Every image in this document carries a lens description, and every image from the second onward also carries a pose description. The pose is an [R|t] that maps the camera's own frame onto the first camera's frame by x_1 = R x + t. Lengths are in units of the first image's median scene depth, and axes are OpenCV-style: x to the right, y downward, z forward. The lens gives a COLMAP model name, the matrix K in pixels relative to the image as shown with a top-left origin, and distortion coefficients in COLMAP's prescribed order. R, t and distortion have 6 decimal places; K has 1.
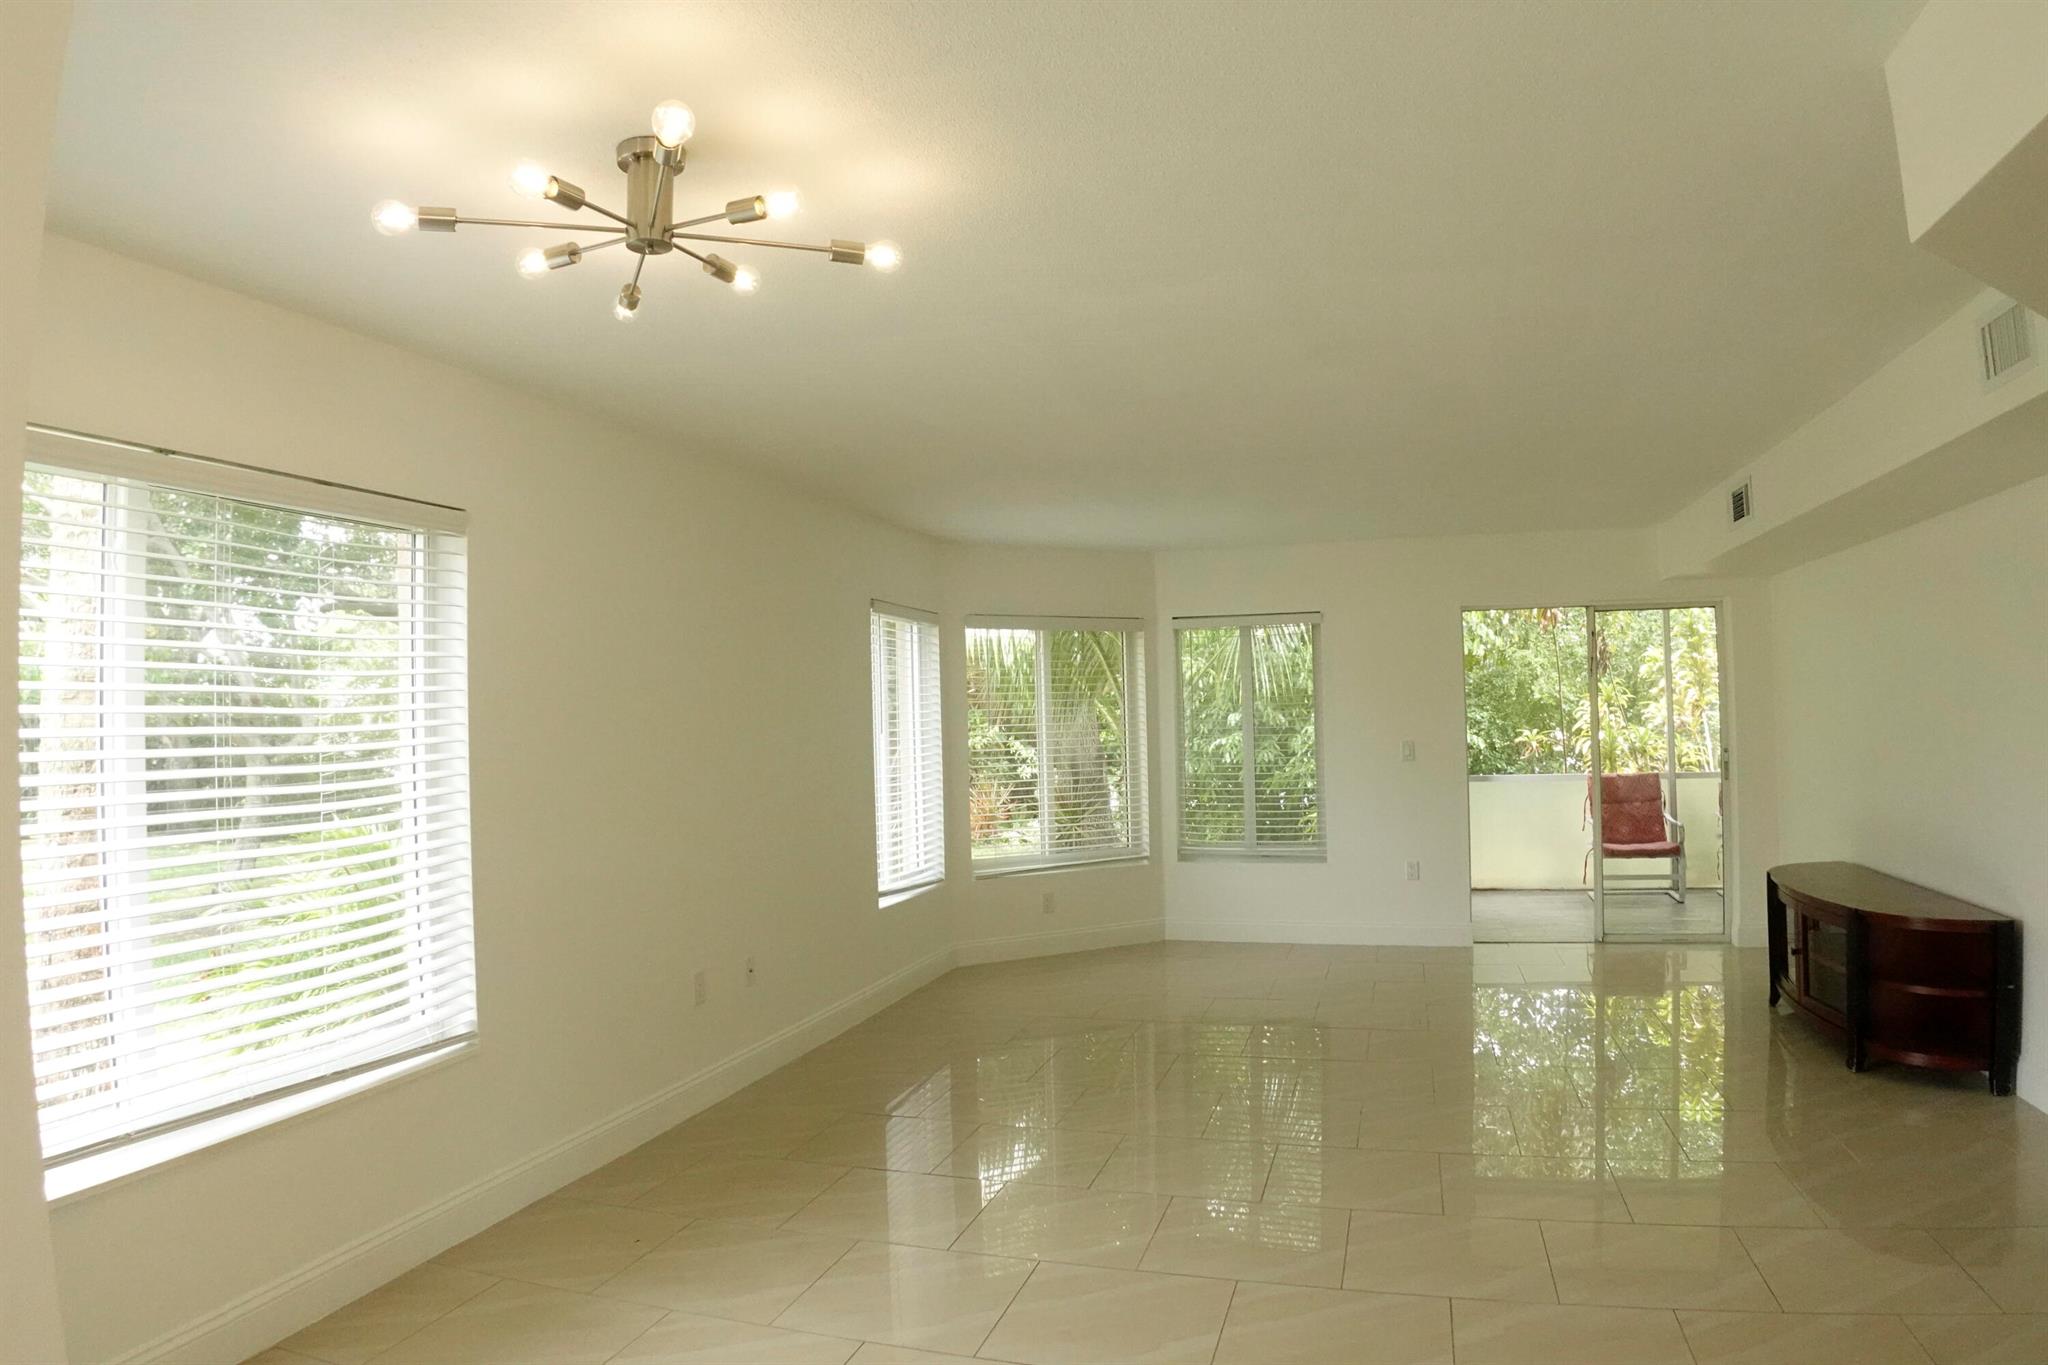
lens RADIAL K [[1214.3, 0, 1022.0], [0, 1214.3, 657.3], [0, 0, 1]] dist [-0.134077, 0.017286]
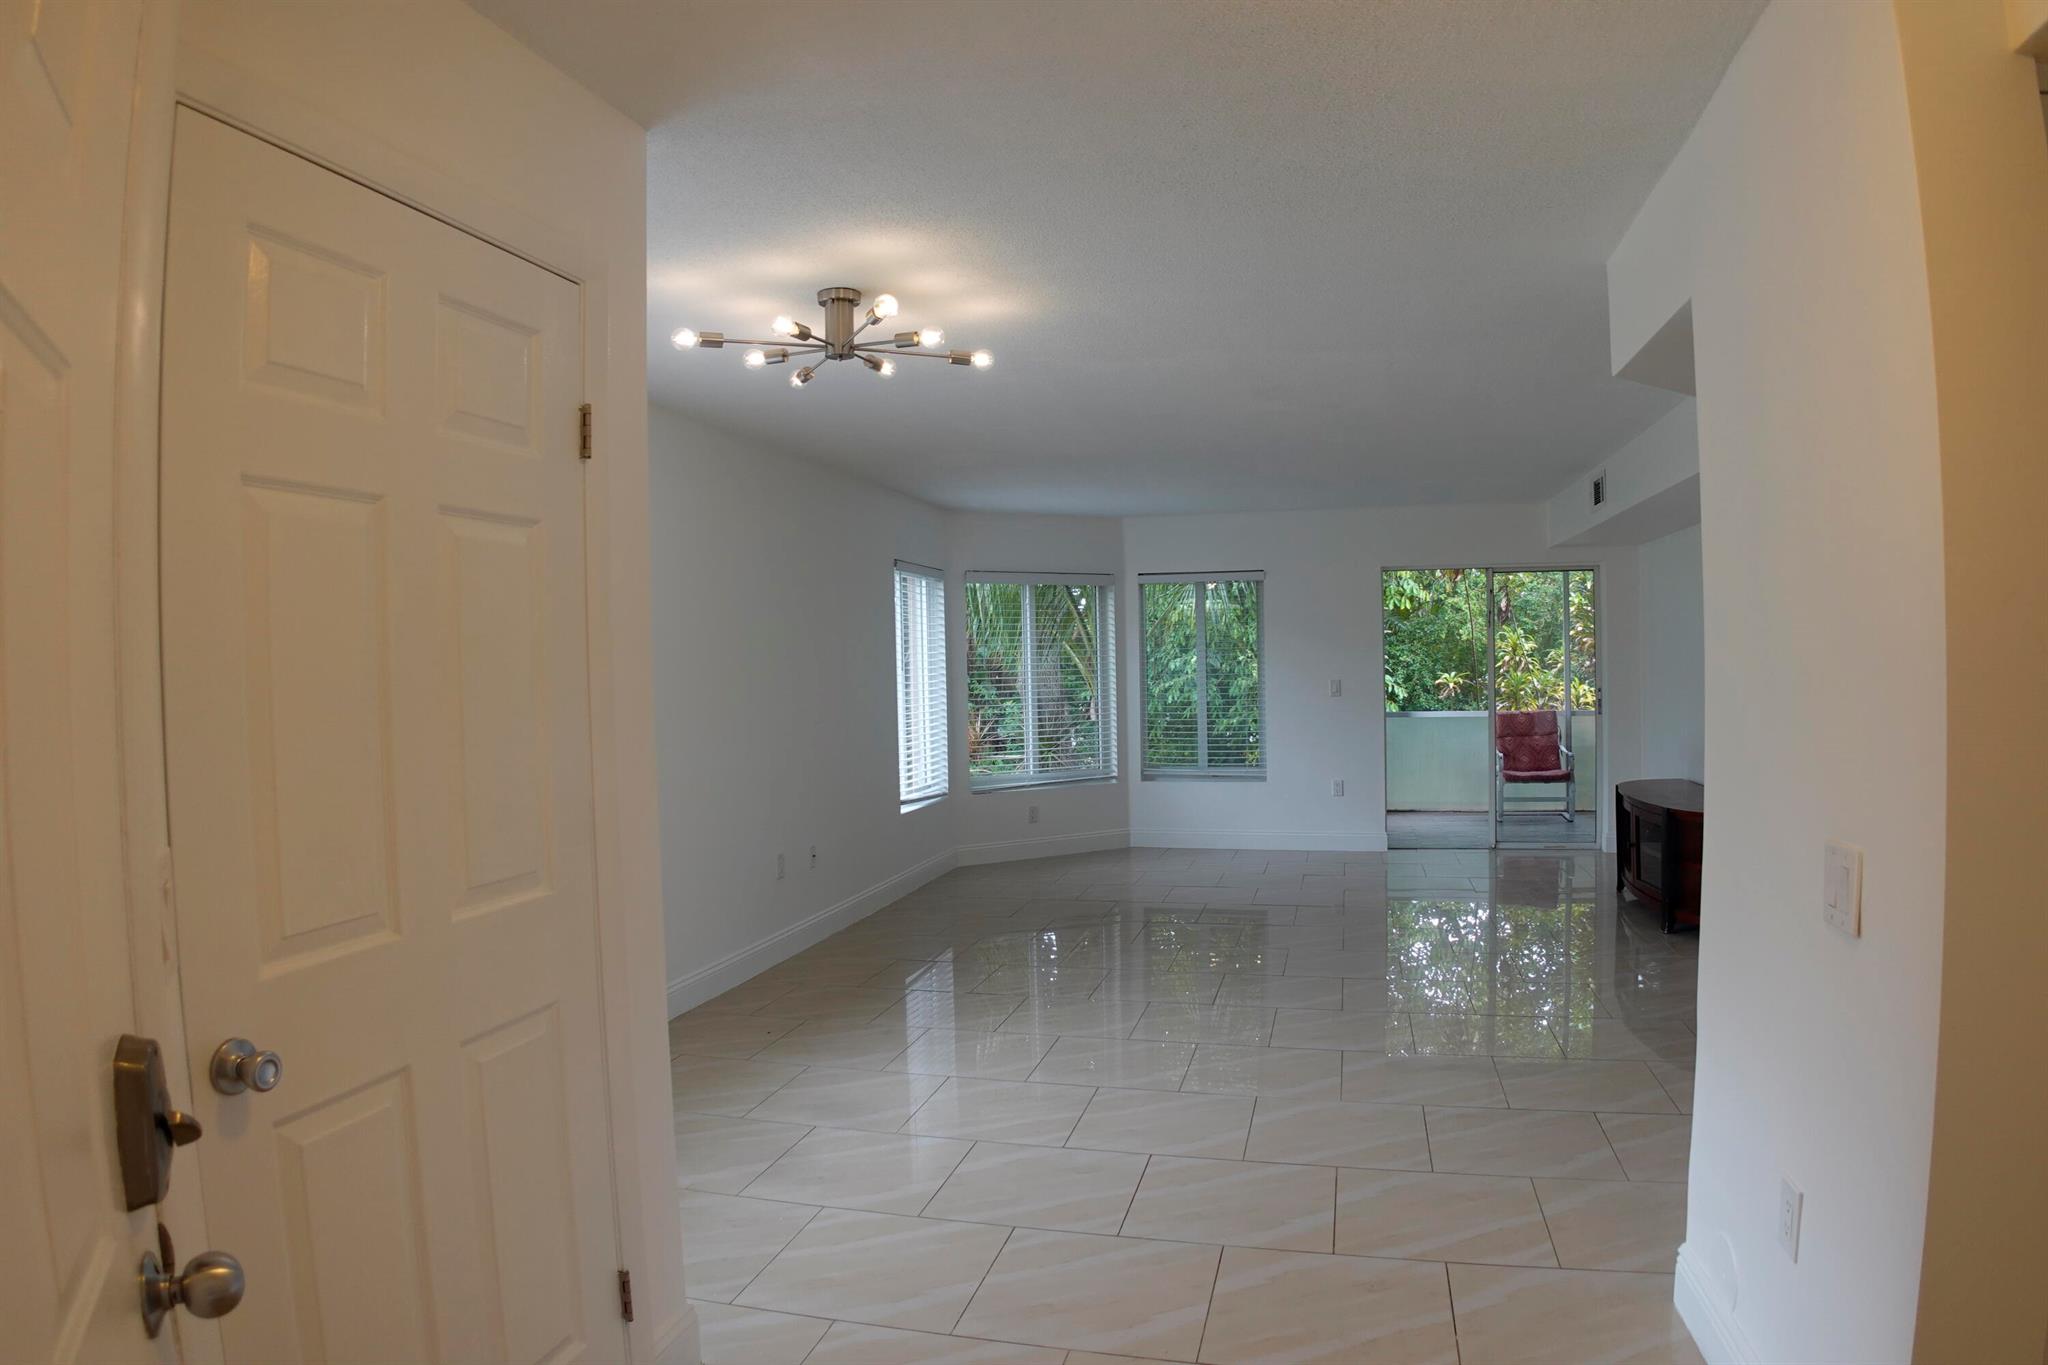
lens RADIAL K [[1214.3, 0, 1022.0], [0, 1214.3, 657.3], [0, 0, 1]] dist [-0.134077, 0.017286]
pose [[0.999131, 0.003475, 0.041532, -0.040988], [-0.005365, 0.998951, 0.045469, -0.005588], [-0.041331, -0.045653, 0.998102, -0.191455]]
